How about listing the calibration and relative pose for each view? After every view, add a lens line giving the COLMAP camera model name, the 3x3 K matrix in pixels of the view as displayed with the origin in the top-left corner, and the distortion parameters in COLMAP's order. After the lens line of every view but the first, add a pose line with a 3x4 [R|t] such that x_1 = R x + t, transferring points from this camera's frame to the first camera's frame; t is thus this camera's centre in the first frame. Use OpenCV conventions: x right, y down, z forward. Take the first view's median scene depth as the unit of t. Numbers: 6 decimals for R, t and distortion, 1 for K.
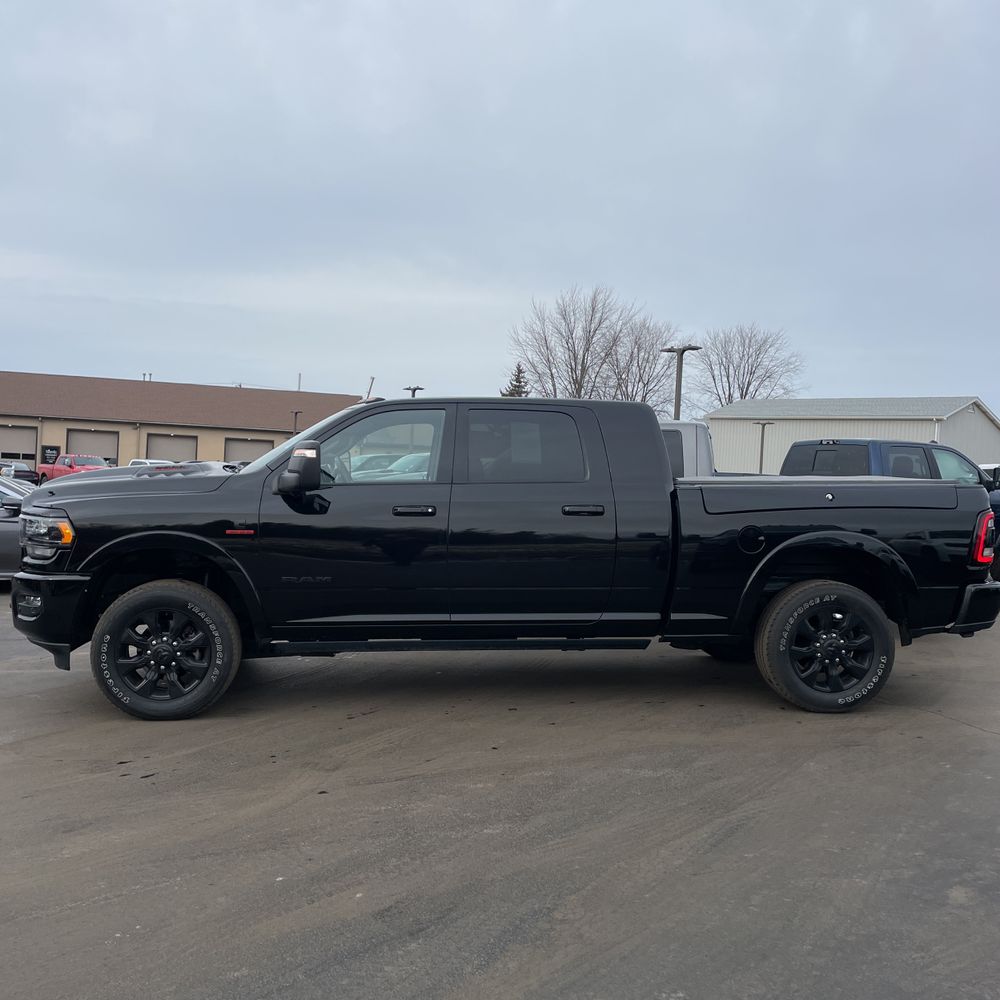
lens RADIAL K [[1024.7, 0, 500.1], [0, 1024.7, 481.0], [0, 0, 1]] dist [0.107153, -0.177740]
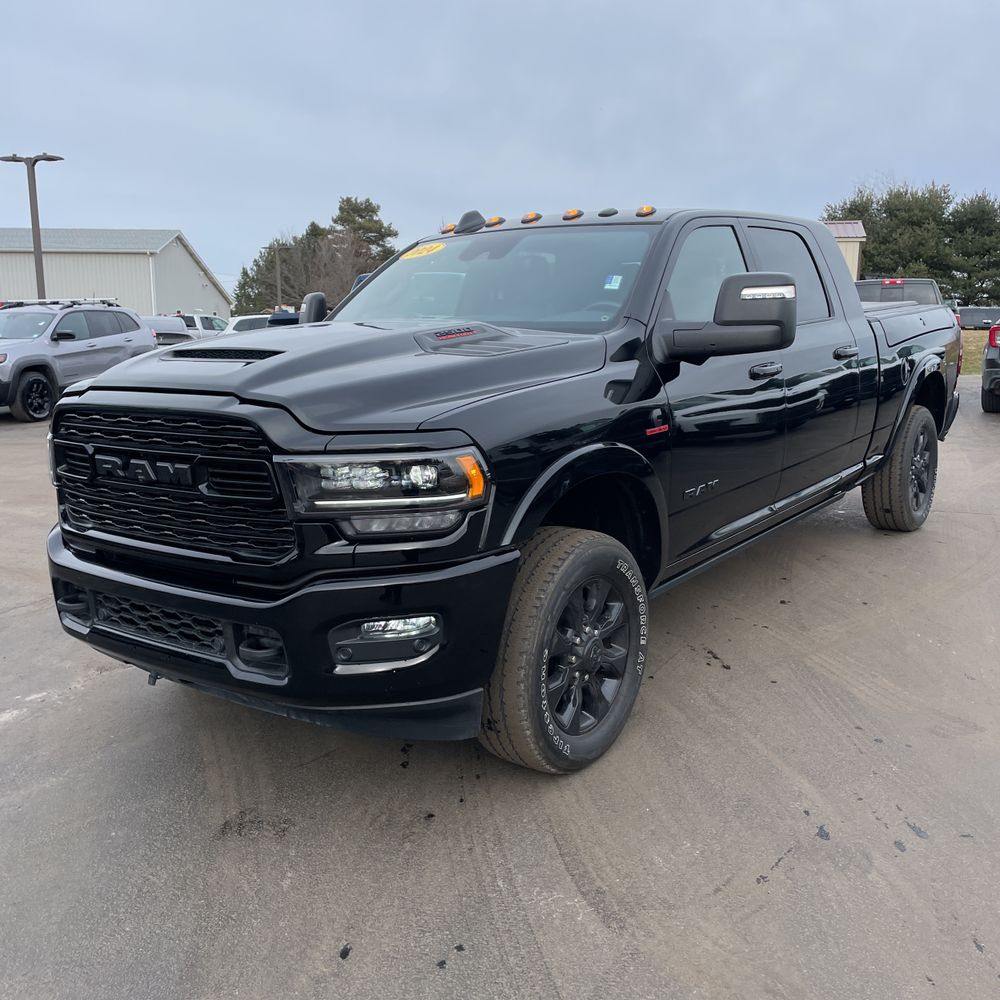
lens RADIAL K [[1024.7, 0, 500.1], [0, 1024.7, 481.0], [0, 0, 1]] dist [0.107153, -0.177740]
pose [[0.643358, -0.163010, 0.748010, -0.228874], [0.045093, 0.983441, 0.175531, -0.009553], [-0.764237, -0.079199, 0.640055, 0.200260]]
